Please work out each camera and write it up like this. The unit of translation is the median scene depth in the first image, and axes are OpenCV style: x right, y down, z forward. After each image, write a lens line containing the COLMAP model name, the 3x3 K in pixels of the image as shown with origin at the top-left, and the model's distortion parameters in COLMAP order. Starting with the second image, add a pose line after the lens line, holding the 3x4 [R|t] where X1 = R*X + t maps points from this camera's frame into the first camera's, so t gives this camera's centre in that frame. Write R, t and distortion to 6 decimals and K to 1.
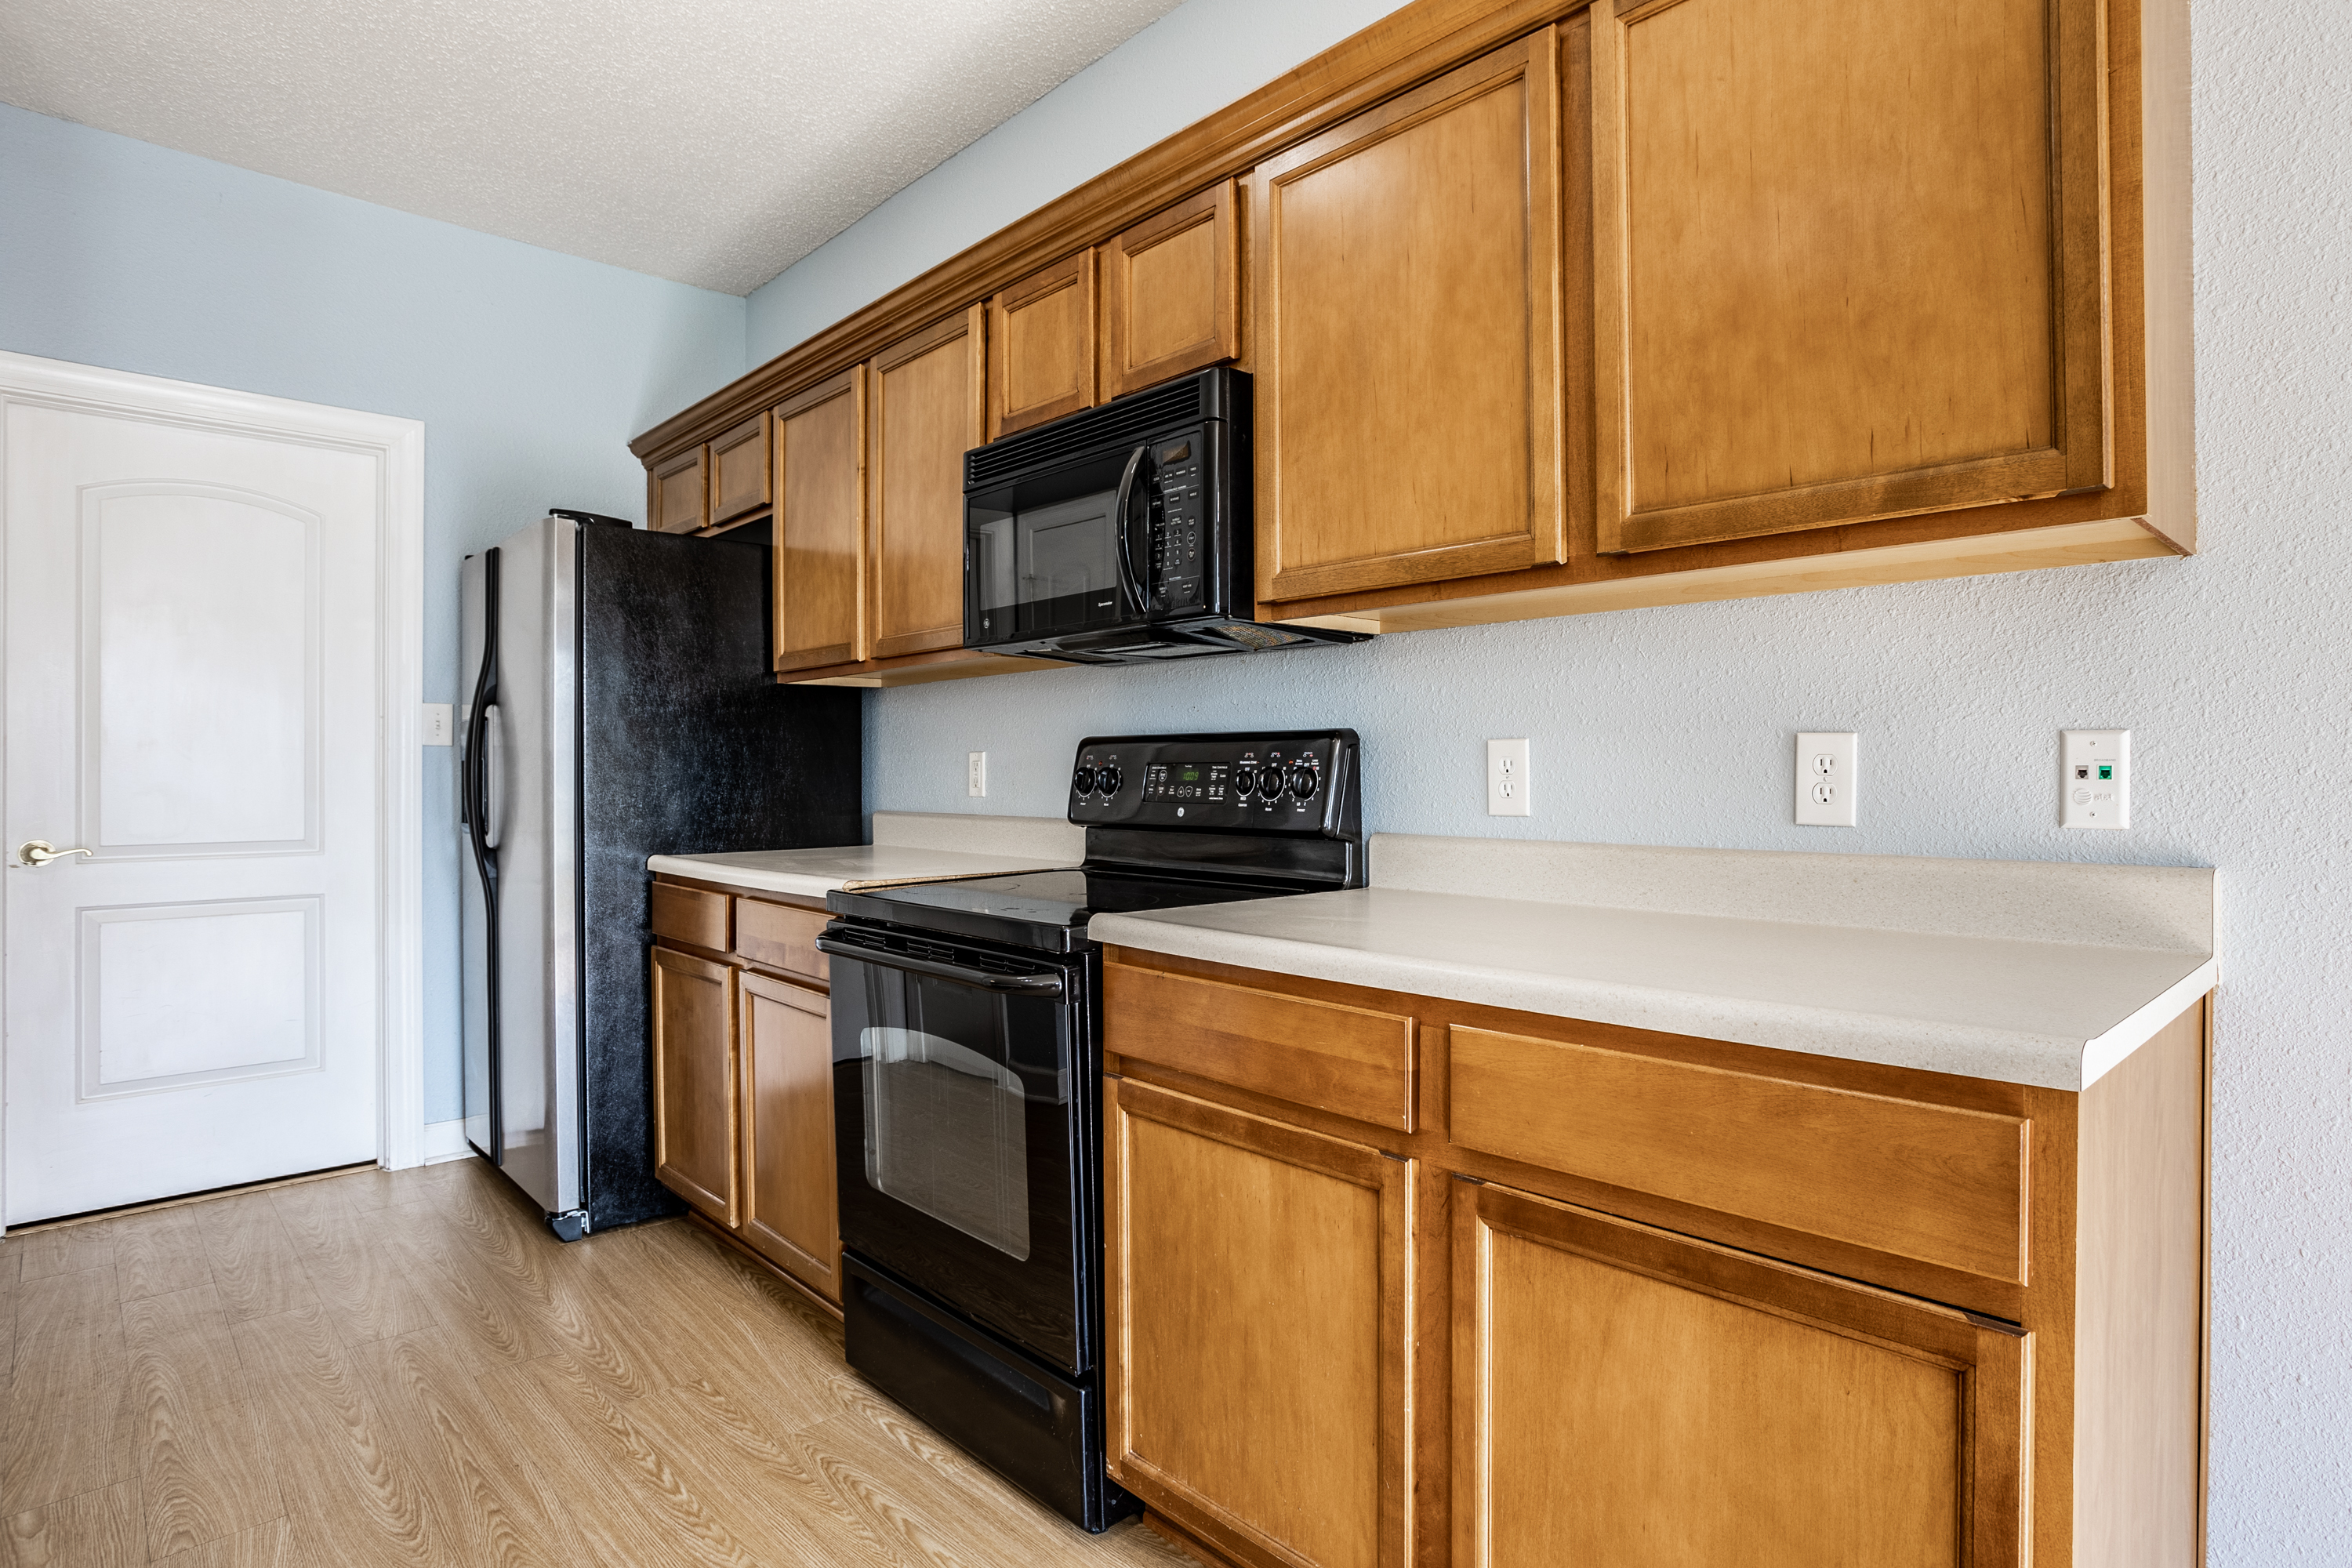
lens RADIAL K [[1250.5, 0, 1280.2], [0, 1250.5, 771.0], [0, 0, 1]] dist [-0.068483, 0.038847]
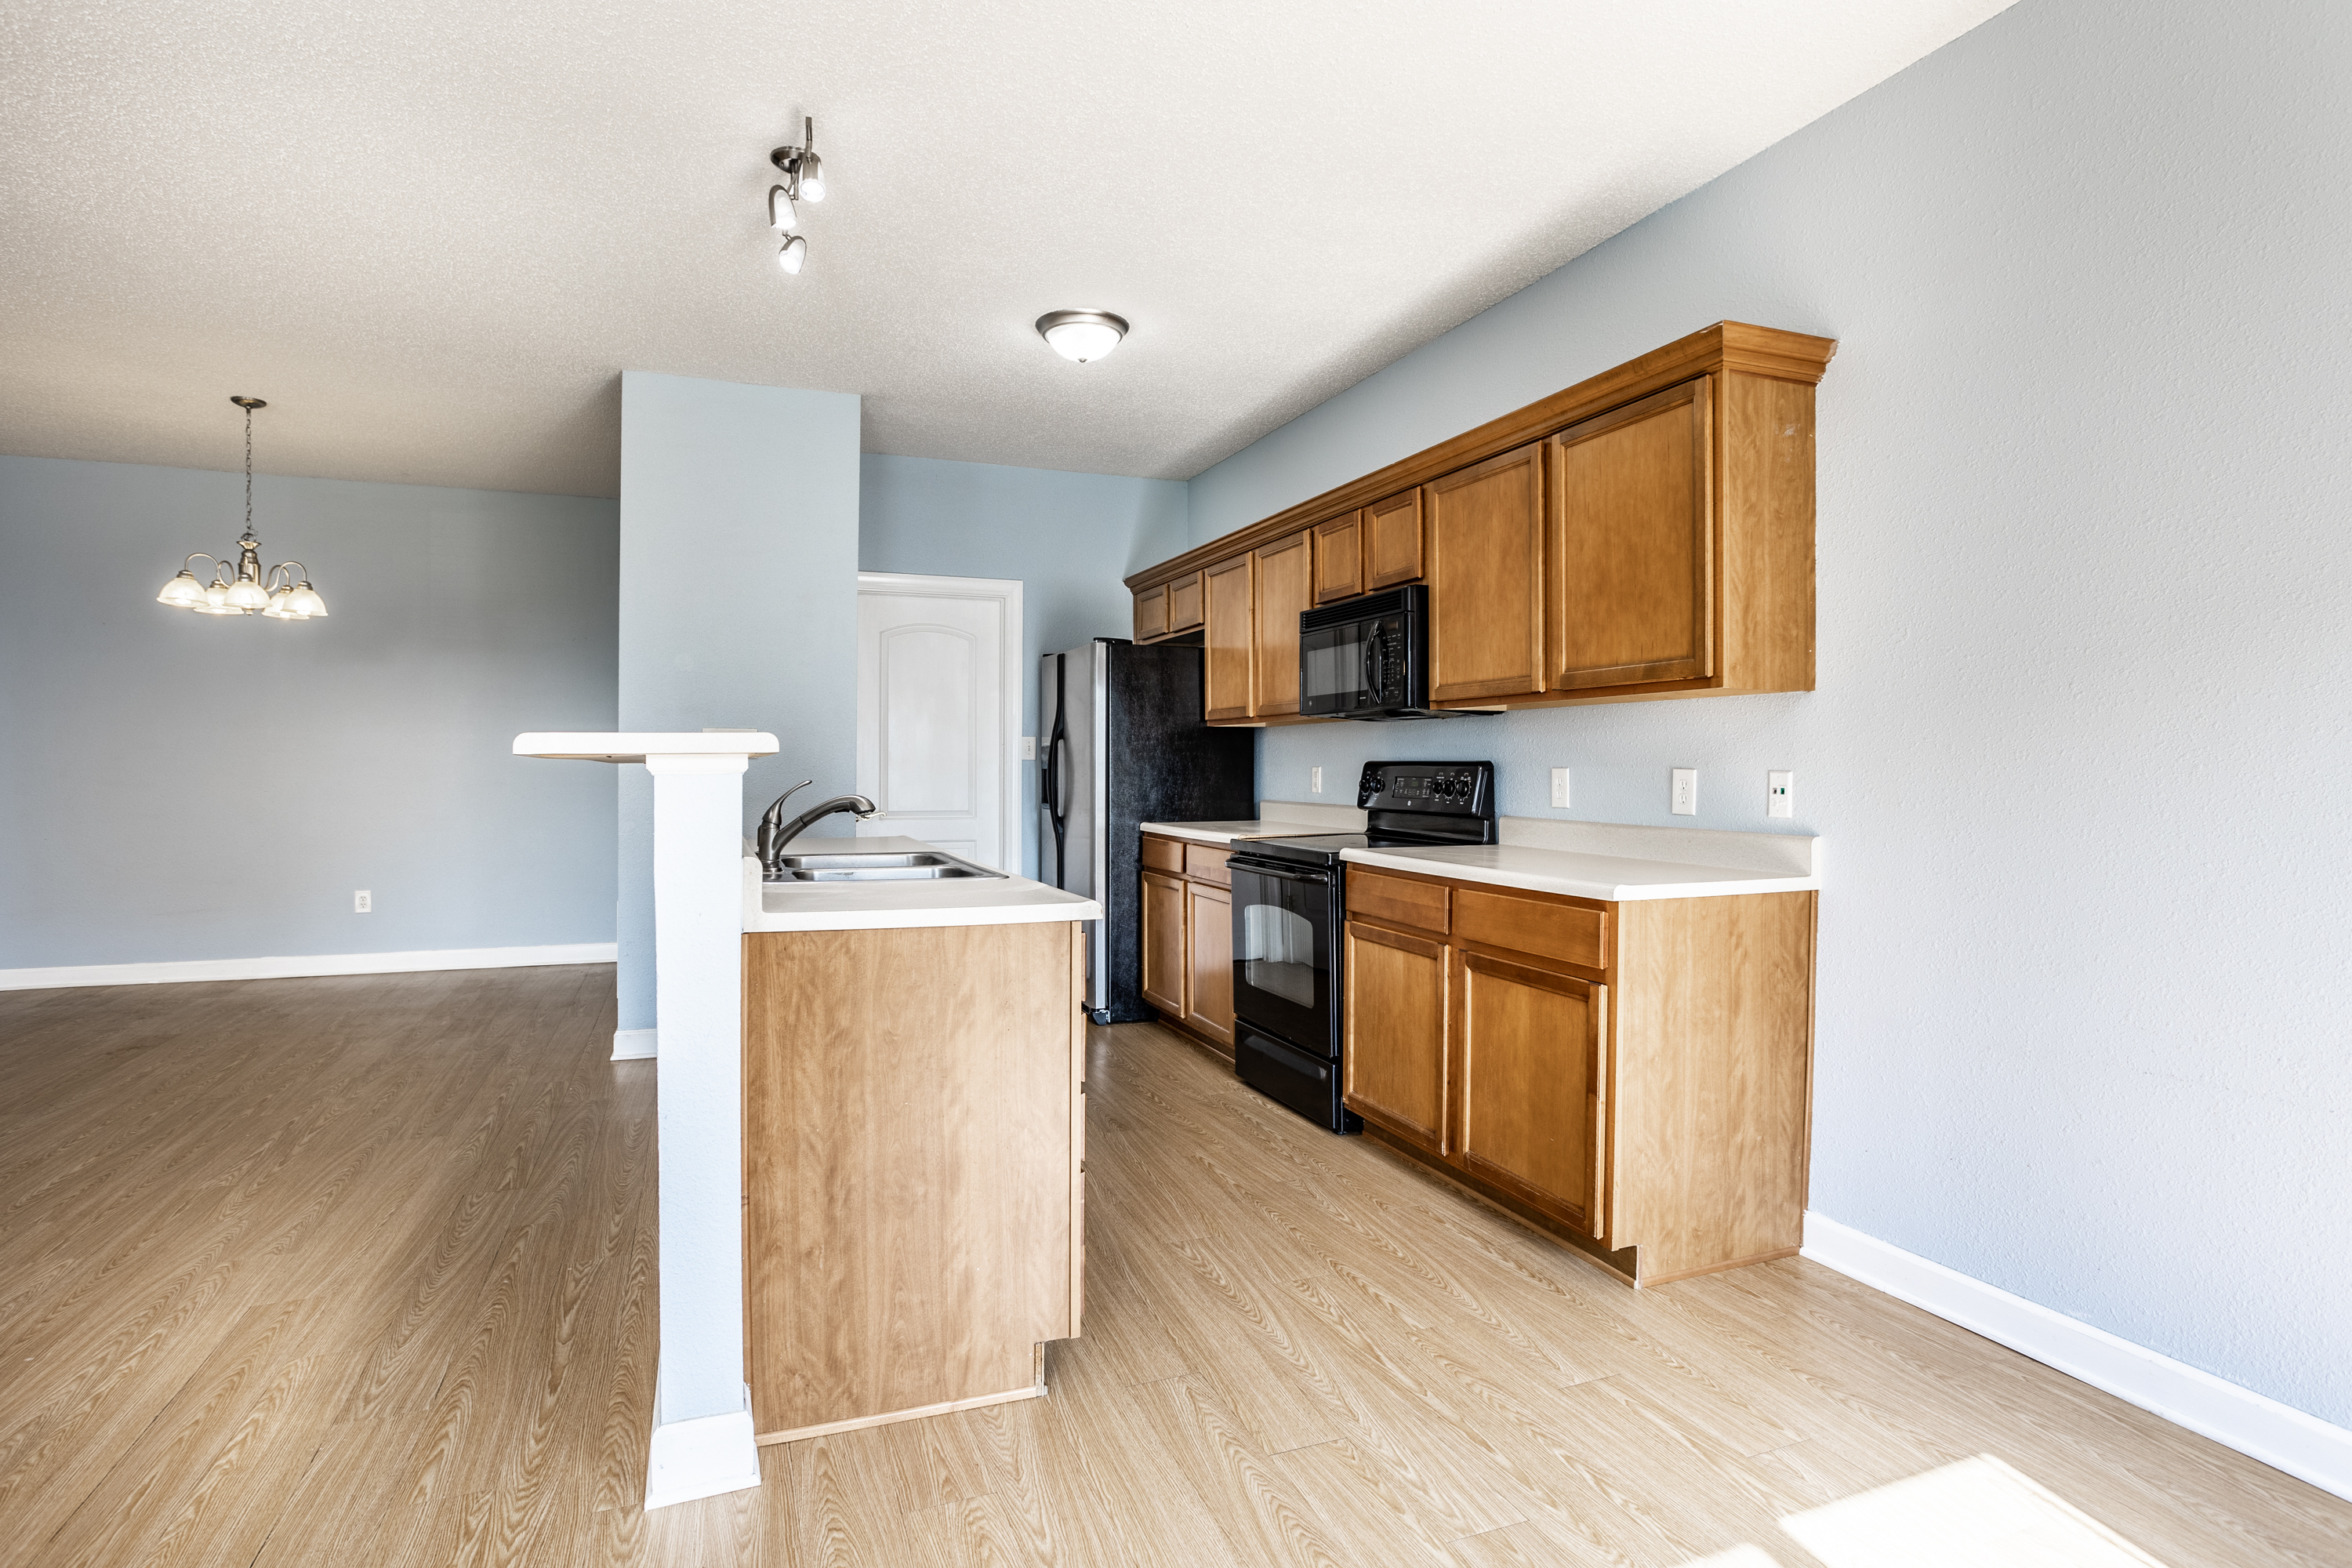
lens RADIAL K [[1195.9, 0, 1161.1], [0, 1195.9, 778.3], [0, 0, 1]] dist [-0.062103, 0.033716]
pose [[0.911786, 0.009111, -0.410565, 0.448203], [-0.004269, 0.999910, 0.012708, -0.036087], [0.410644, -0.009834, 0.911743, -1.114871]]
